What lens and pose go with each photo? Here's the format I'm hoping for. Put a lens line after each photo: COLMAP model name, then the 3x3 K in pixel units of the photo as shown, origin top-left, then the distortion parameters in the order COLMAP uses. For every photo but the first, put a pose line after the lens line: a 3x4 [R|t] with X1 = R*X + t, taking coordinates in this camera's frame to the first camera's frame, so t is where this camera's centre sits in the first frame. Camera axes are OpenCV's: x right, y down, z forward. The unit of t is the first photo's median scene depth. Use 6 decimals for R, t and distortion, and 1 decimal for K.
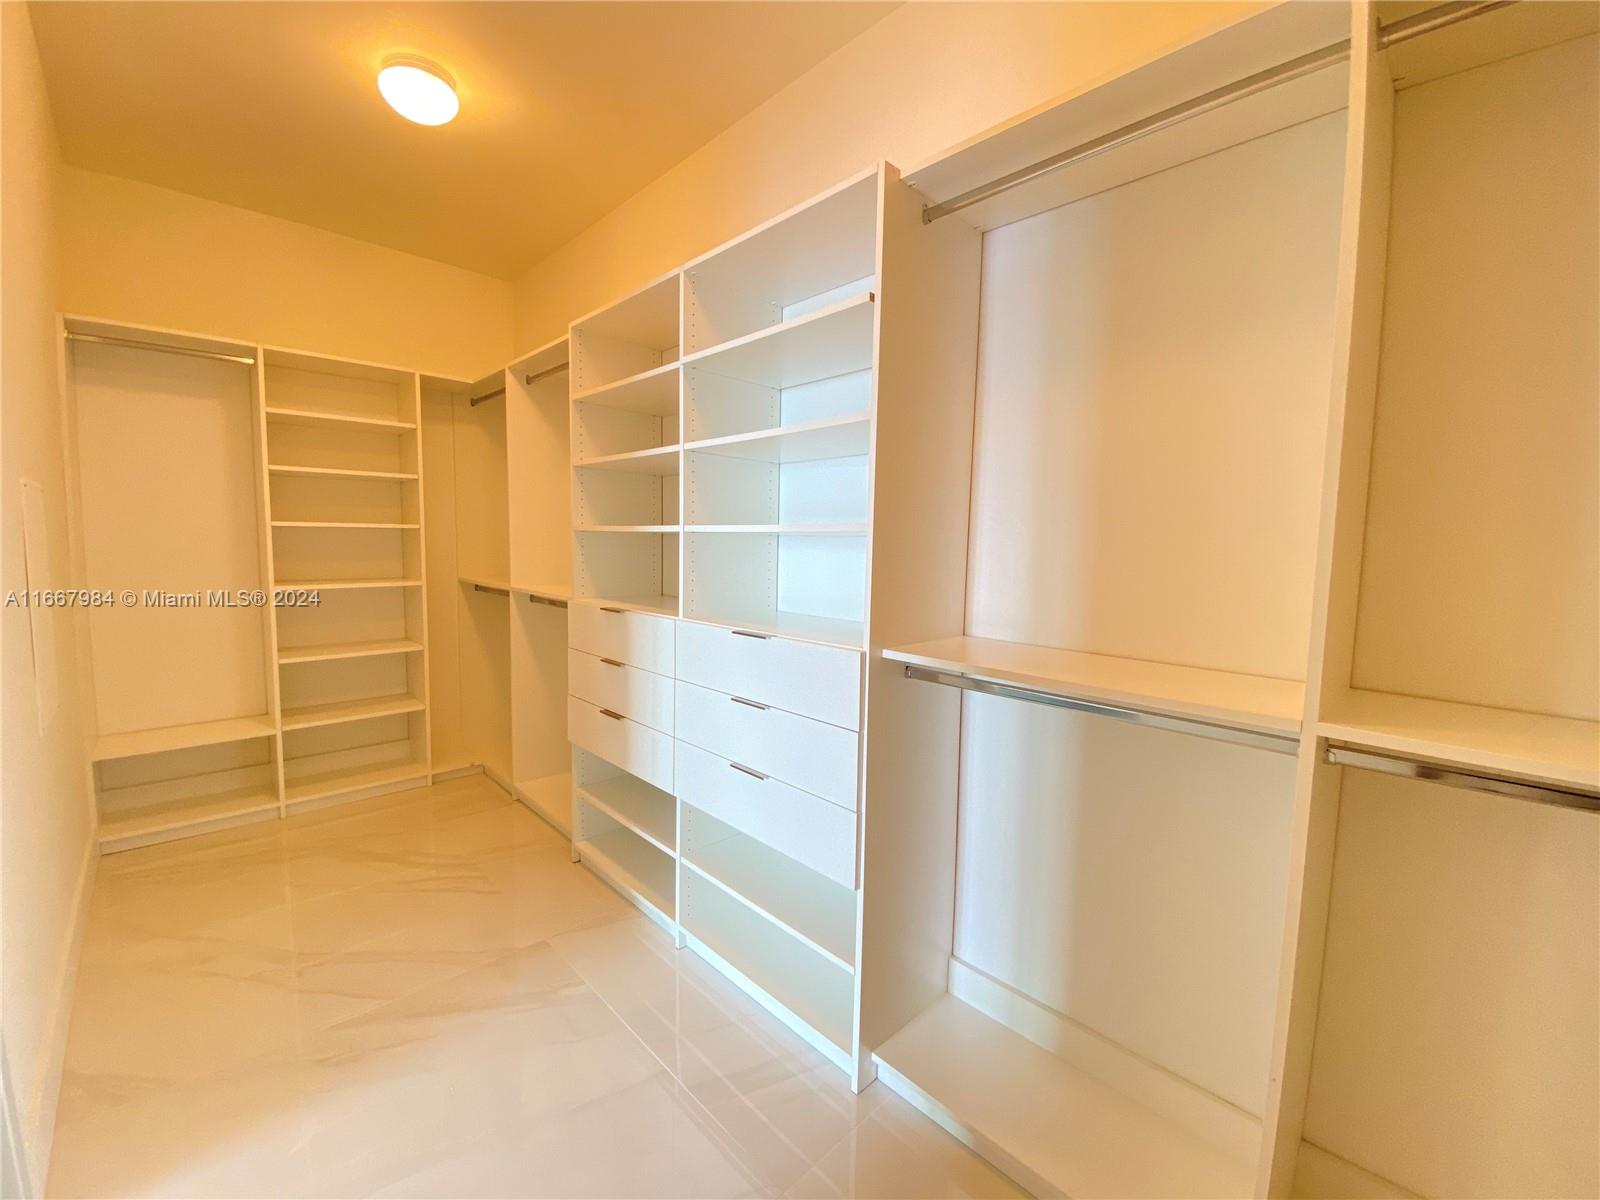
lens RADIAL K [[646.3, 0, 791.7], [0, 646.3, 597.1], [0, 0, 1]] dist [0.007500, -0.013450]
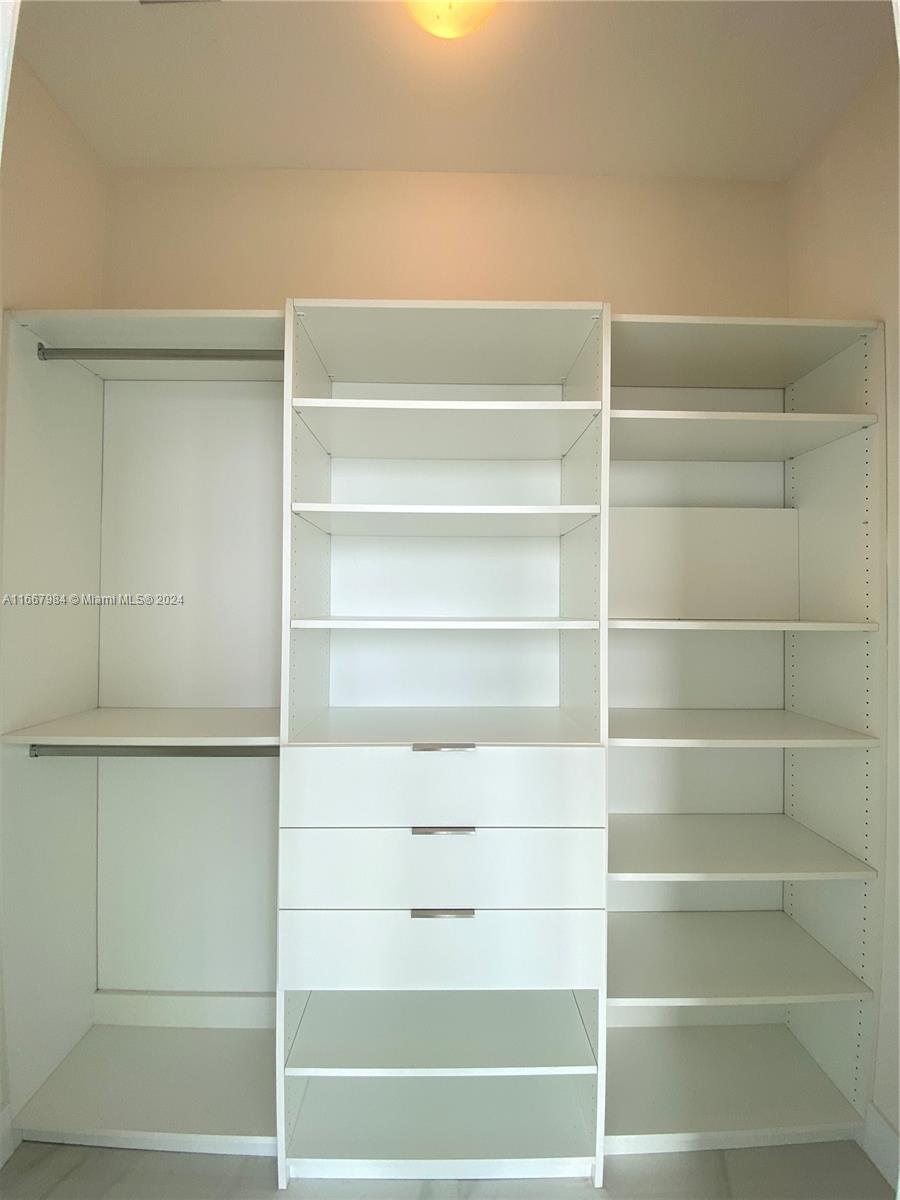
lens RADIAL K [[484.7, 0, 448.4], [0, 484.7, 607.0], [0, 0, 1]] dist [0.007500, -0.013450]
pose [[0.689796, 0.009273, 0.723945, -0.517693], [0.067141, 0.994790, -0.076717, -0.068869], [-0.720884, 0.101525, 0.685579, 0.543123]]
